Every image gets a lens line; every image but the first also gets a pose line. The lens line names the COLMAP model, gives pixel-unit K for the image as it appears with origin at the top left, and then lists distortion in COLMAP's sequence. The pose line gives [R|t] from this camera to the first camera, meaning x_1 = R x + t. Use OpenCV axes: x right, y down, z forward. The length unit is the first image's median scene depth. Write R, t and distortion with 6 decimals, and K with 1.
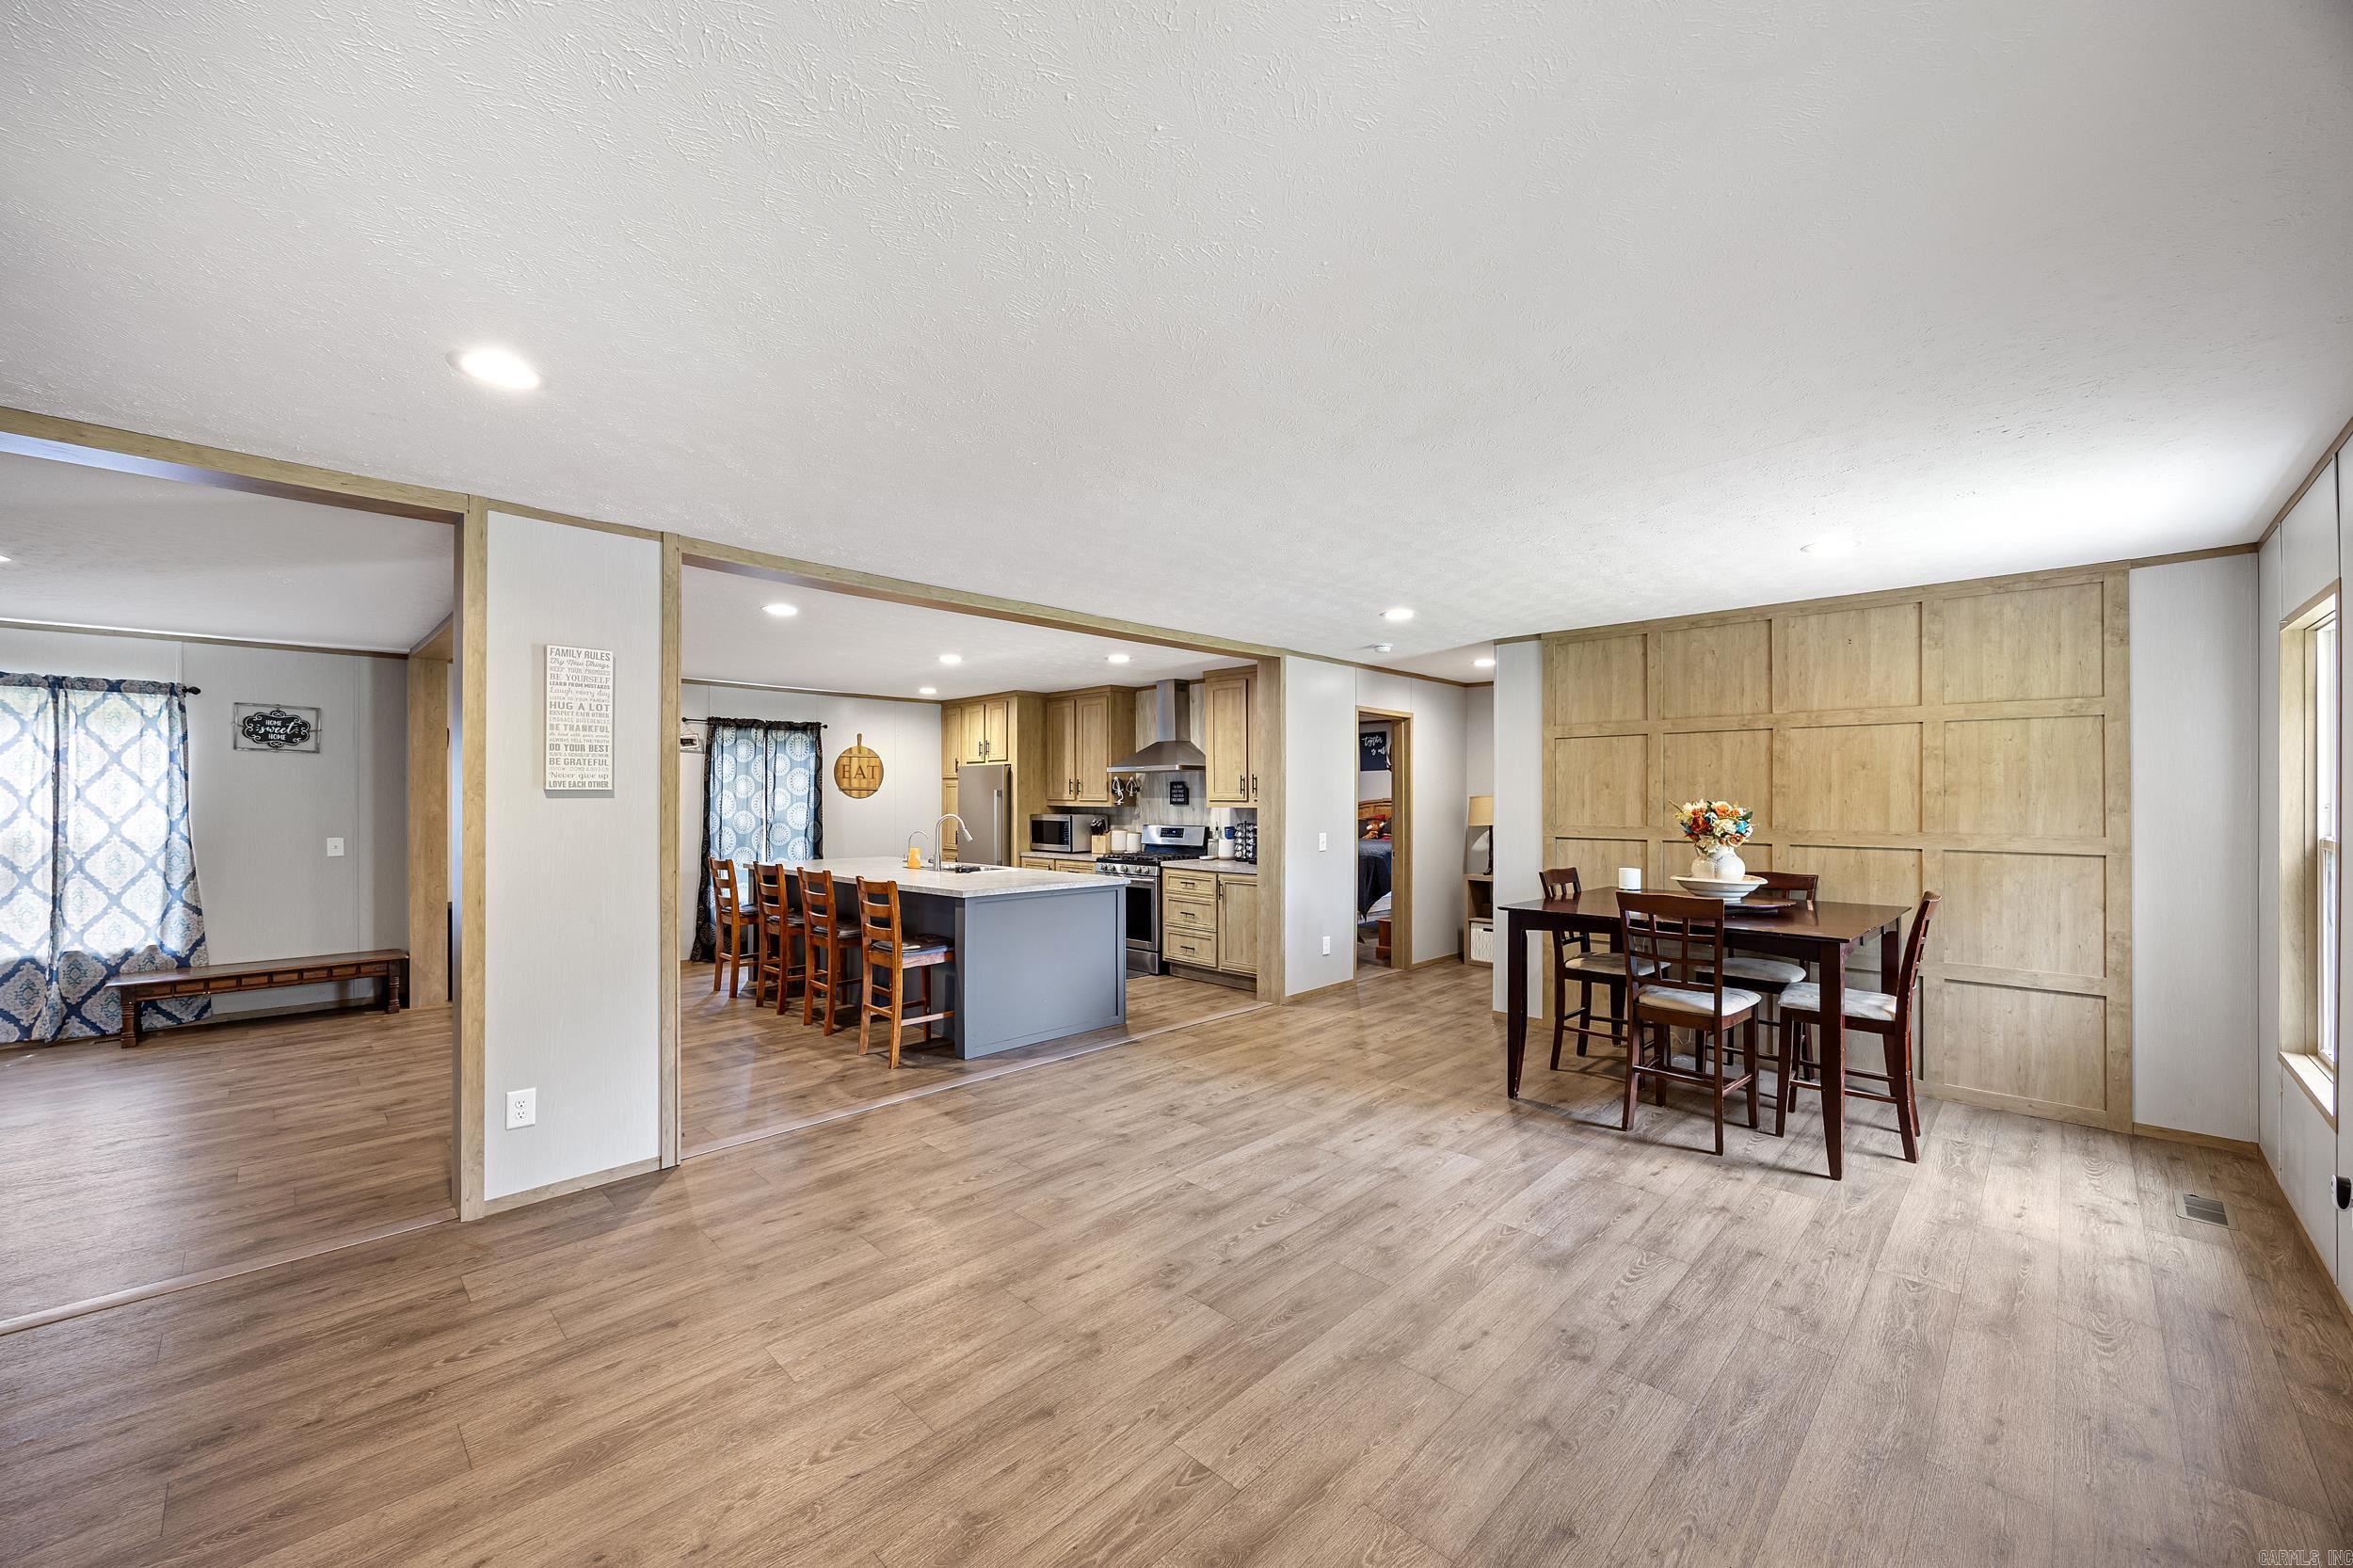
lens RADIAL K [[907.2, 0, 1166.0], [0, 907.2, 791.9], [0, 0, 1]] dist [-0.003707, 0.000973]
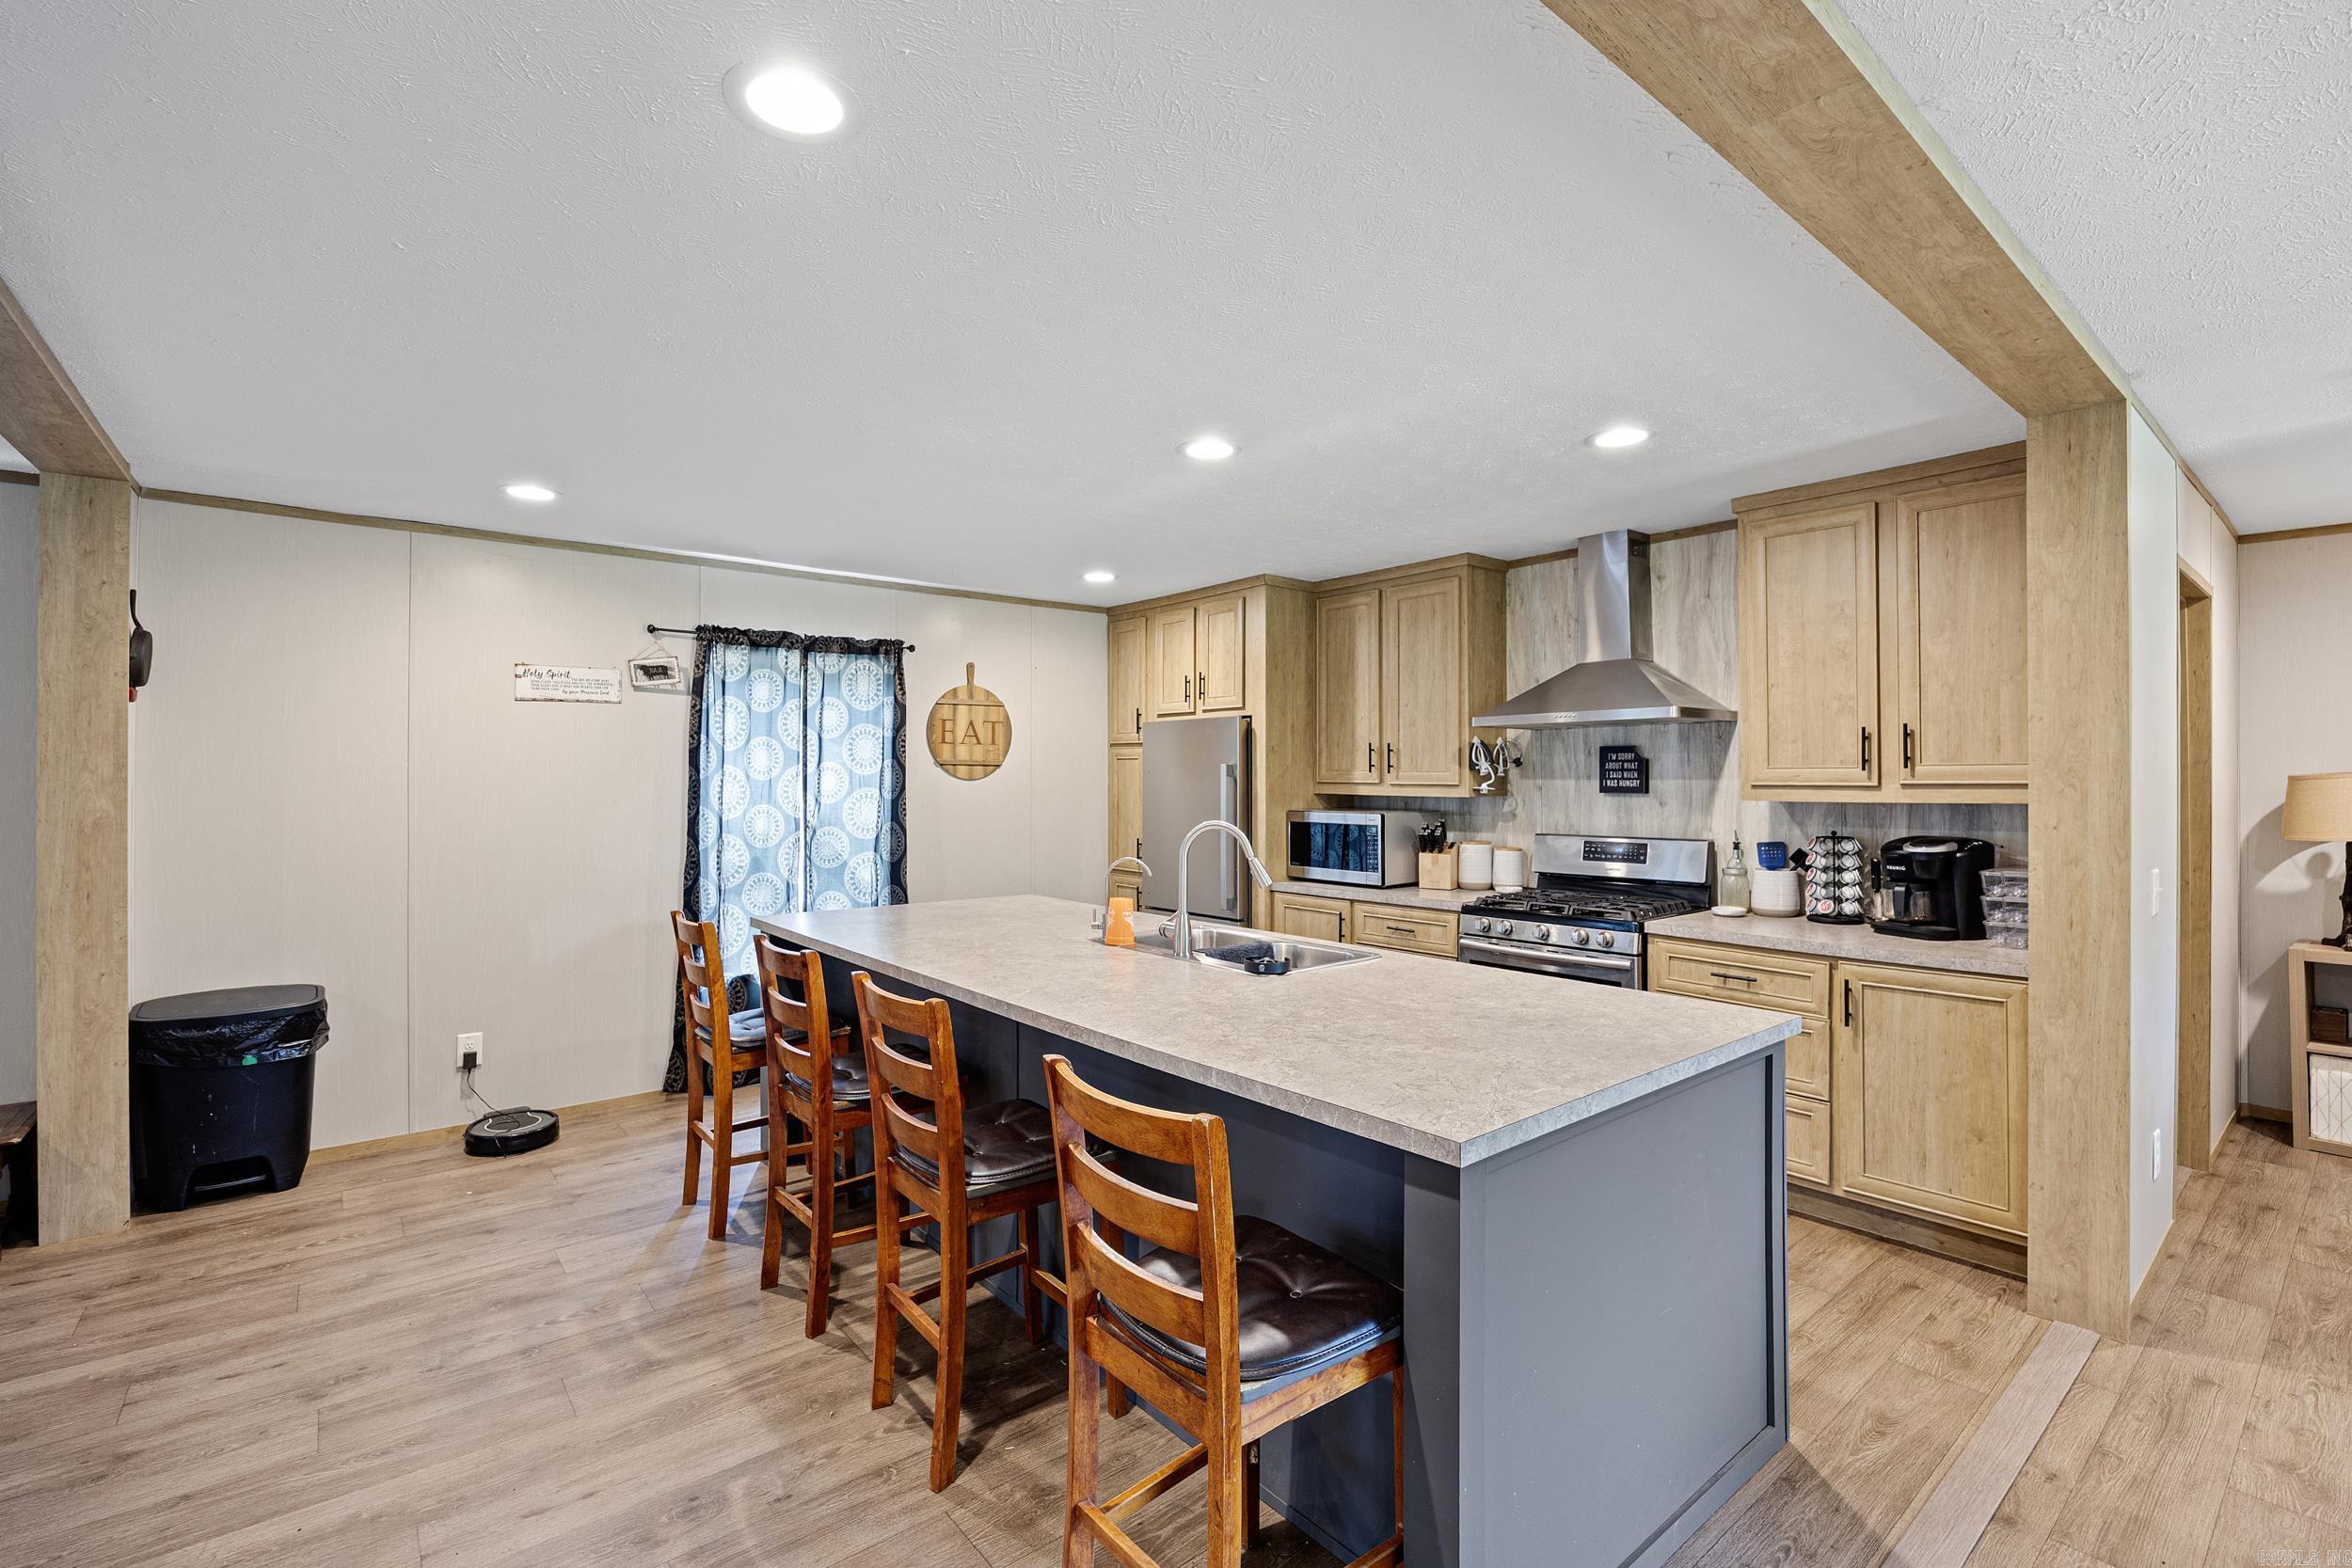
lens RADIAL K [[1027.4, 0, 1157.5], [0, 1027.4, 756.1], [0, 0, 1]] dist [-0.015316, 0.002707]
pose [[0.993950, -0.002722, -0.109803, -0.172386], [0.001309, 0.999915, -0.012941, 0.001067], [0.109829, 0.012719, 0.993869, 0.432420]]
